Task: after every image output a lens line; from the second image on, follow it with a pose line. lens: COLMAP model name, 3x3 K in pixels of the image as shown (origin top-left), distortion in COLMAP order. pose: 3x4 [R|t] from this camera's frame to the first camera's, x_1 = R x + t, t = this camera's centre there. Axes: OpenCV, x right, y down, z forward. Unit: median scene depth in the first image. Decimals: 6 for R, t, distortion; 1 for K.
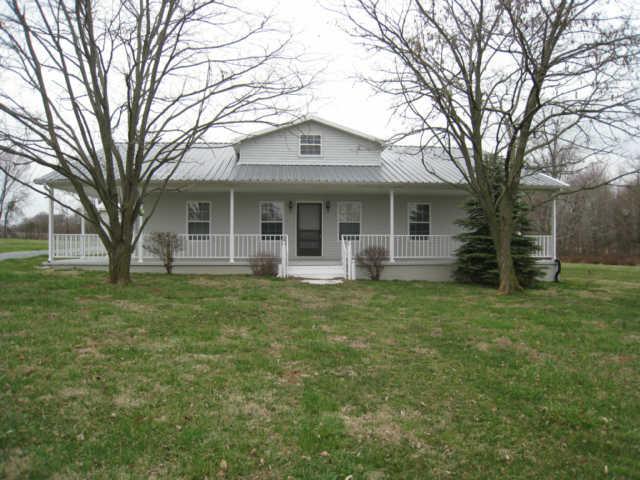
lens RADIAL K [[503.2, 0, 320.5], [0, 503.2, 238.8], [0, 0, 1]] dist [0.004249, 0.000989]
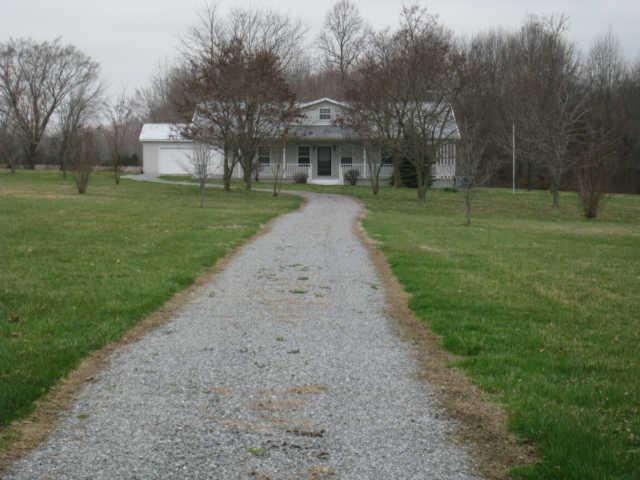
lens RADIAL K [[503.2, 0, 320.4], [0, 503.2, 239.8], [0, 0, 1]] dist [0.004249, 0.000989]
pose [[0.997874, 0.013246, -0.063813, 0.097939], [-0.004447, 0.990685, 0.136101, 0.019065], [0.065021, -0.135528, 0.988638, -1.000029]]
